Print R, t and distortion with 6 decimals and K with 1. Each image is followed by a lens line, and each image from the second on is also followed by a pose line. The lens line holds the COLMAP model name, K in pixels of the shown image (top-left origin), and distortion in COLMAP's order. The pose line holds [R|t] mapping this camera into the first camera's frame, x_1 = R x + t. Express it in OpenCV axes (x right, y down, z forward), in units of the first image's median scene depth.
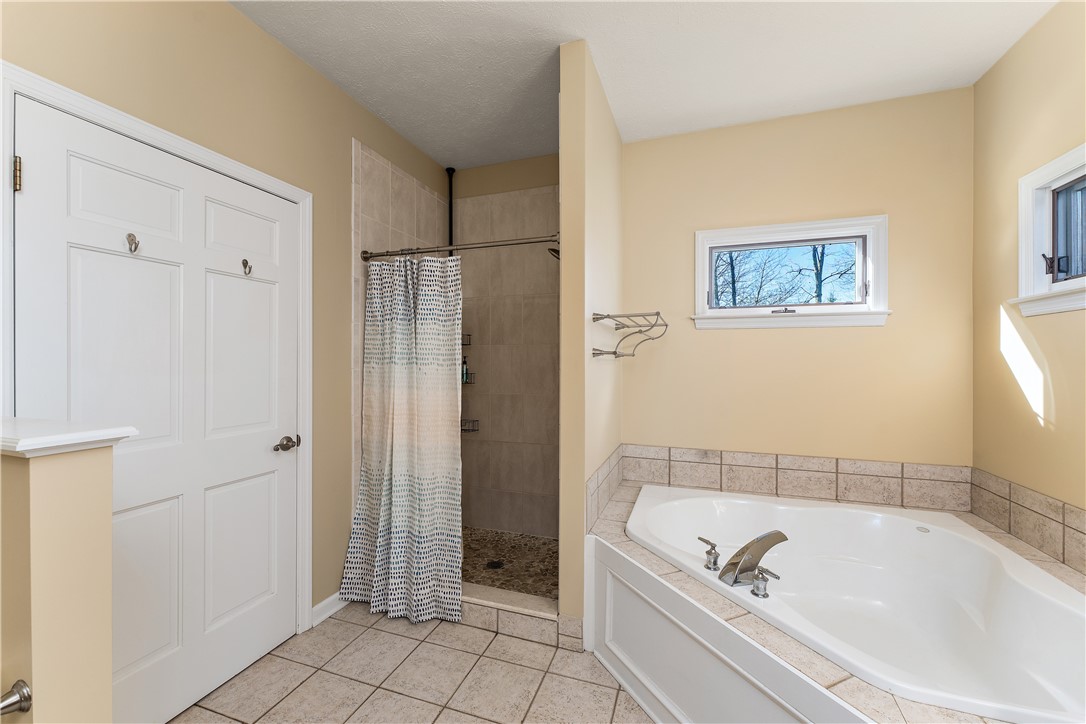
lens RADIAL K [[440.9, 0, 544.7], [0, 440.9, 363.0], [0, 0, 1]] dist [0.006942, 0.000239]
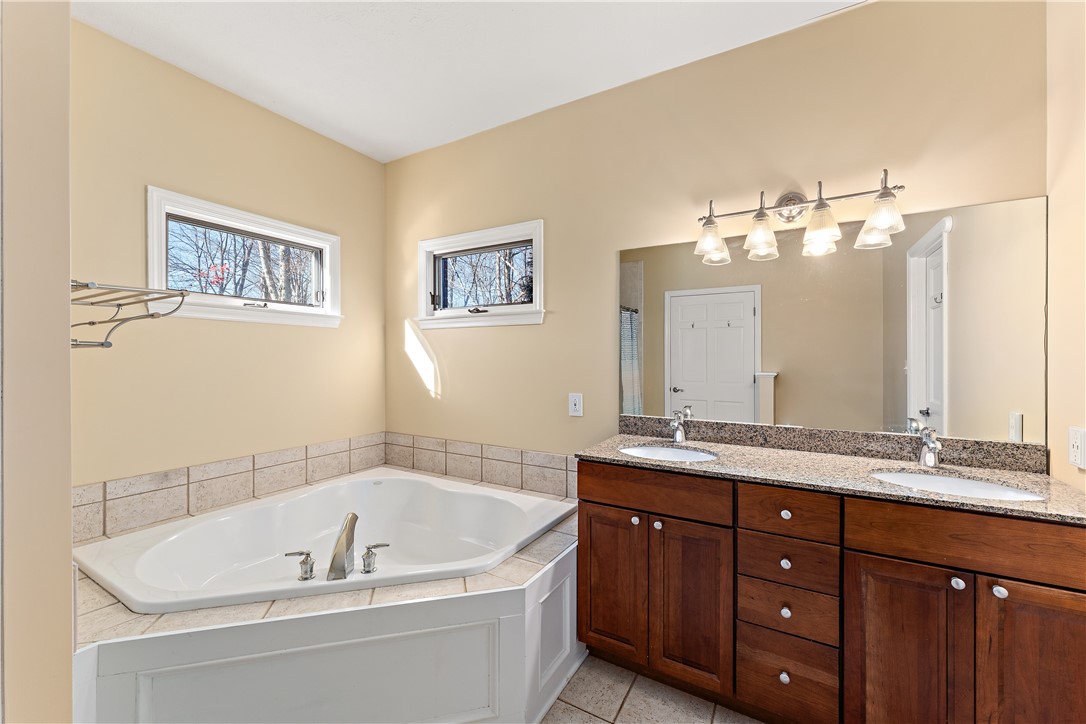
lens RADIAL K [[433.9, 0, 544.2], [0, 433.9, 359.0], [0, 0, 1]] dist [0.000144, 0.000084]
pose [[0.191130, -0.005500, 0.981549, -0.307766], [0.003150, 0.999983, 0.004990, -0.003927], [-0.981560, 0.002138, 0.191144, 0.231990]]
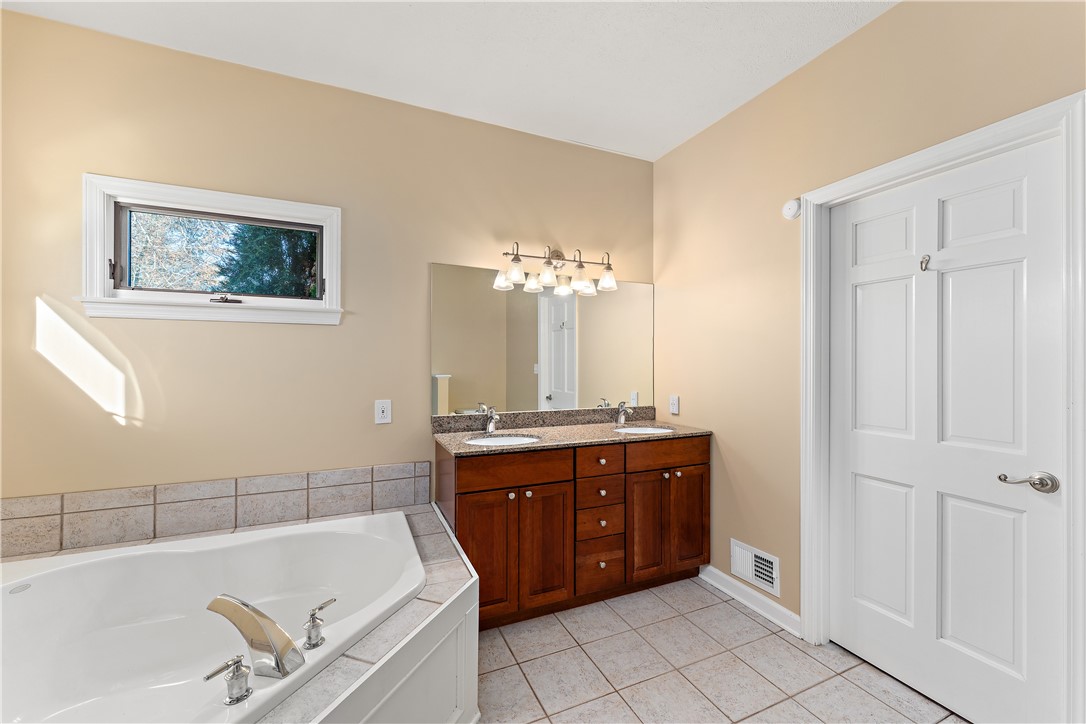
lens RADIAL K [[433.9, 0, 544.2], [0, 433.9, 359.0], [0, 0, 1]] dist [0.000144, 0.000084]
pose [[-0.688476, 0.000764, 0.725259, -0.259379], [-0.001426, 0.999996, -0.002407, -0.009096], [-0.725258, -0.002691, -0.688472, 0.791428]]
